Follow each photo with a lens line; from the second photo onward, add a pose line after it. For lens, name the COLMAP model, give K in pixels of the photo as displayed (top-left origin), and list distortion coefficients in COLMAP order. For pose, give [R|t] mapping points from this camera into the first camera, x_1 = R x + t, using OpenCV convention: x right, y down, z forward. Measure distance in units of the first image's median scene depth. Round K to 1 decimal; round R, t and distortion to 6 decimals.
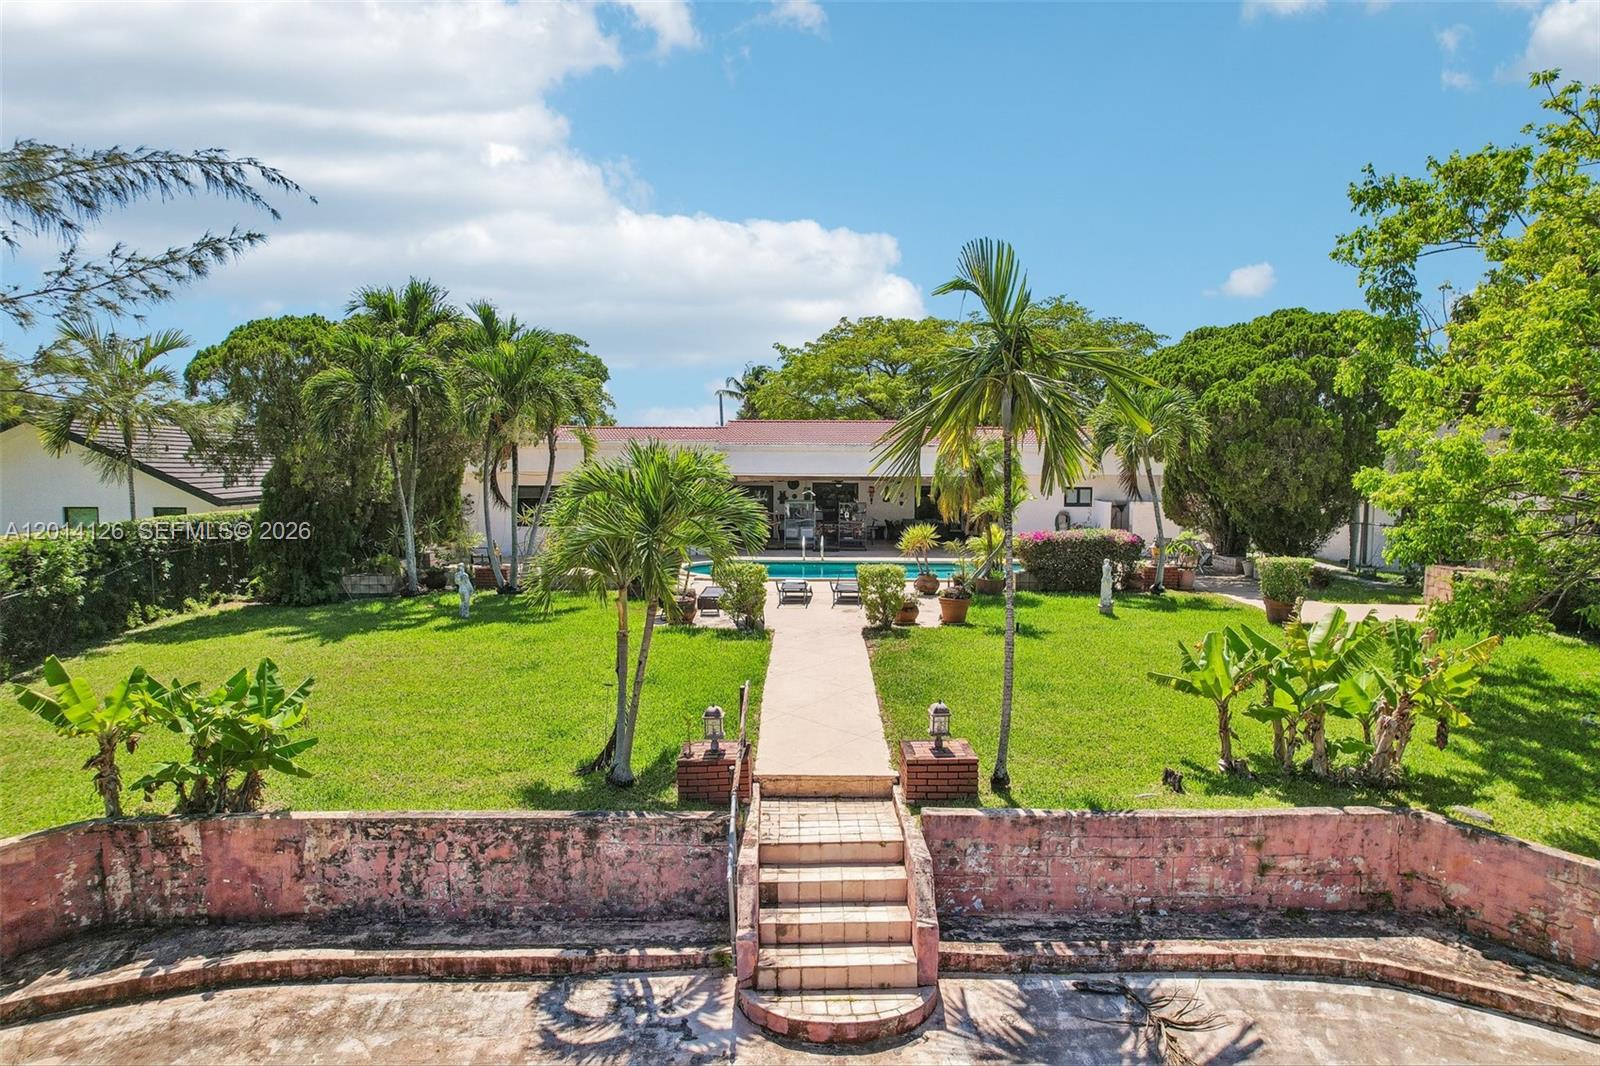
lens RADIAL K [[999.7, 0, 790.3], [0, 999.7, 524.0], [0, 0, 1]] dist [-0.063927, 0.063136]
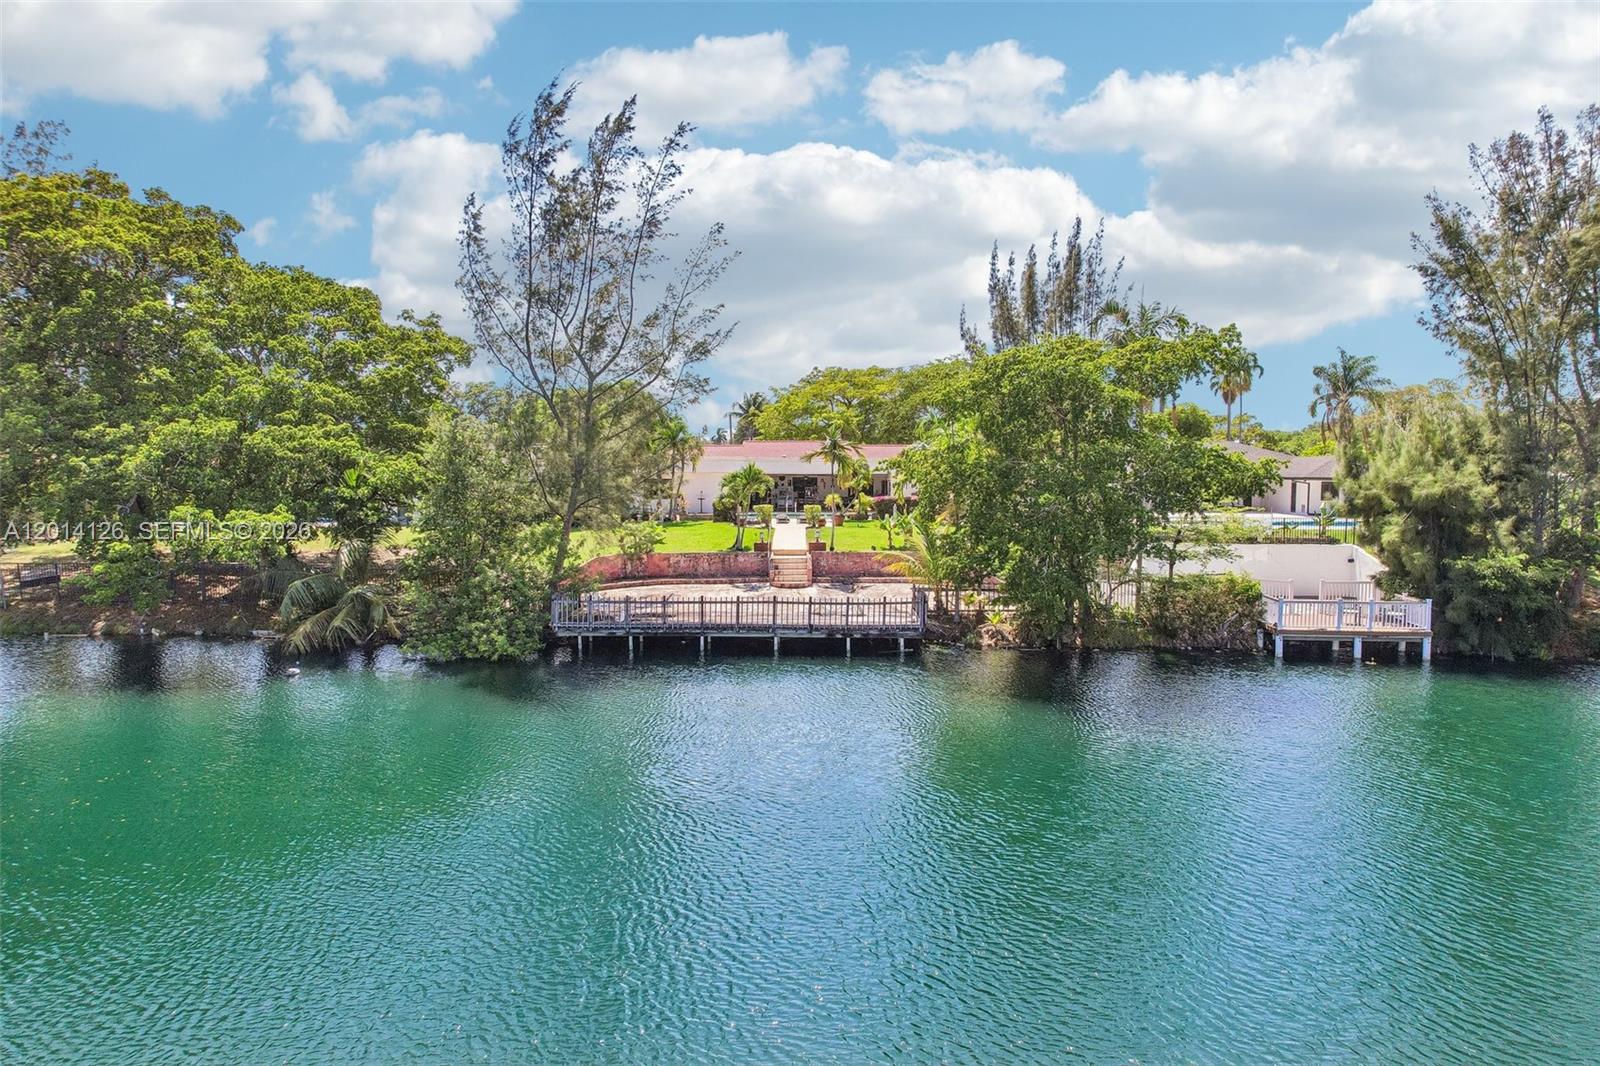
lens RADIAL K [[1002.4, 0, 800.0], [0, 1002.4, 533.0], [0, 0, 1]] dist [-0.051552, 0.043385]
pose [[0.999797, -0.004021, 0.019763, -0.003532], [0.003779, 0.999918, 0.012237, 0.150392], [-0.019810, -0.012160, 0.999730, -3.320185]]
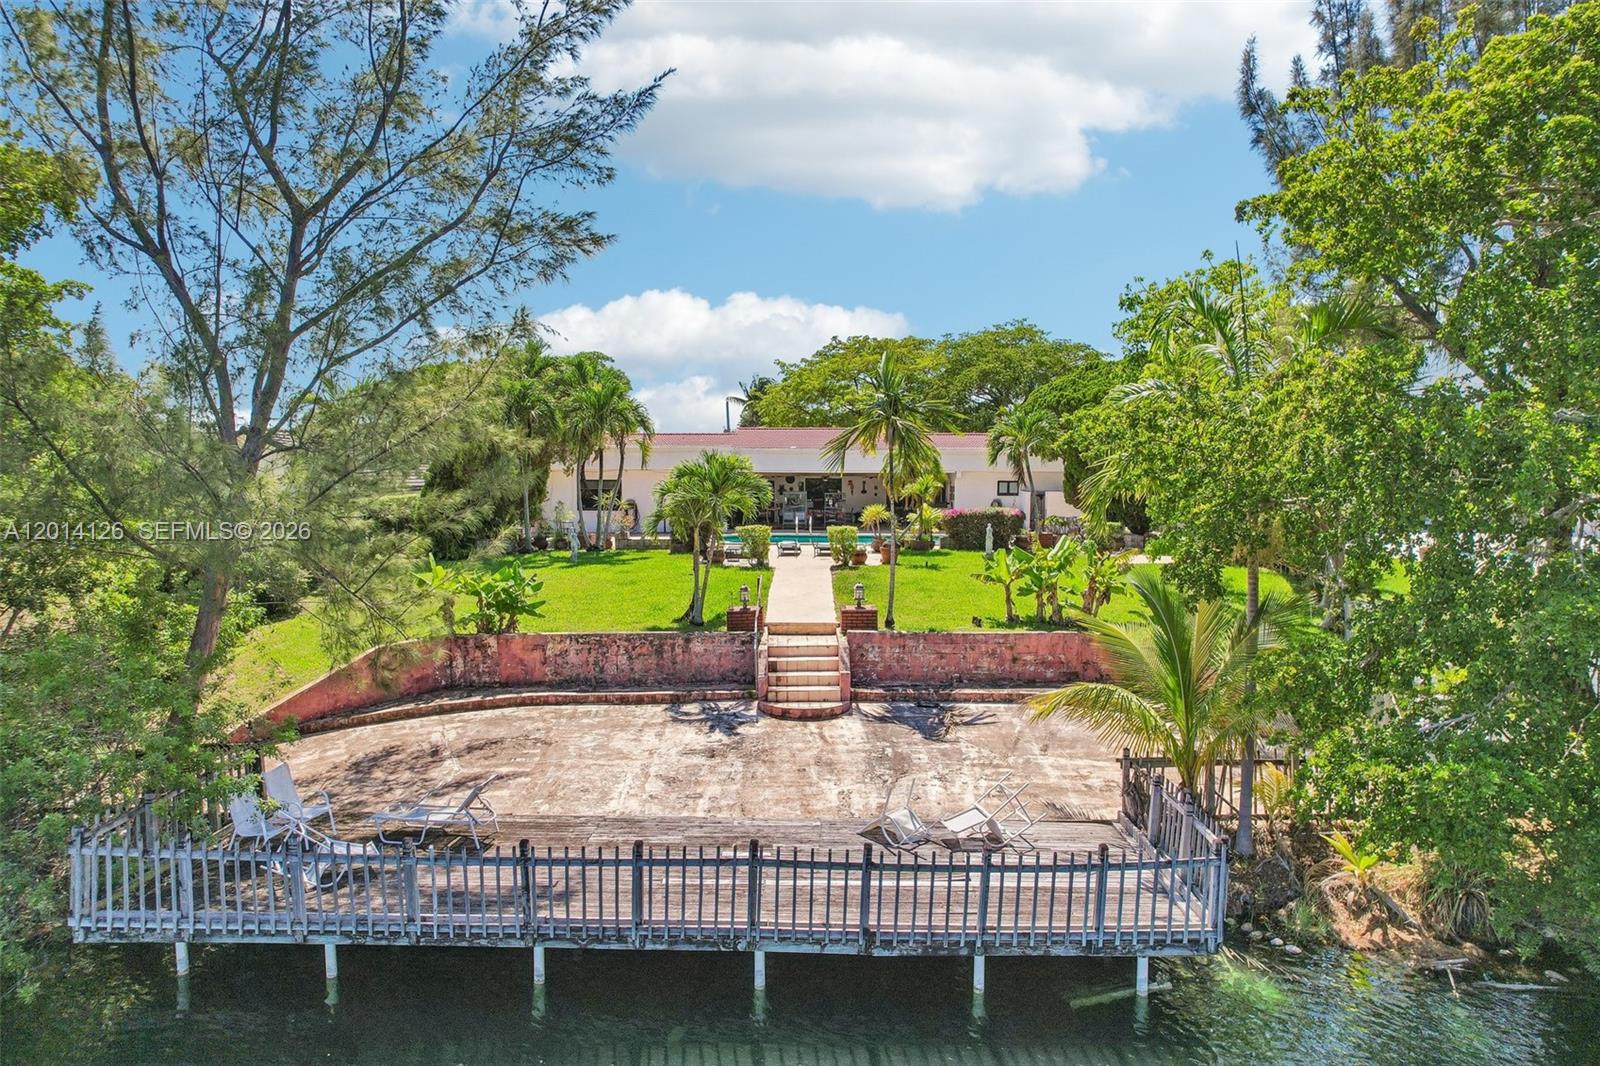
lens RADIAL K [[1002.4, 0, 800.0], [0, 1002.4, 533.0], [0, 0, 1]] dist [-0.051552, 0.043385]
pose [[0.999963, -0.001099, 0.008544, 0.016978], [0.001029, 0.999967, 0.008120, 0.067635], [-0.008553, -0.008111, 0.999931, -1.042016]]
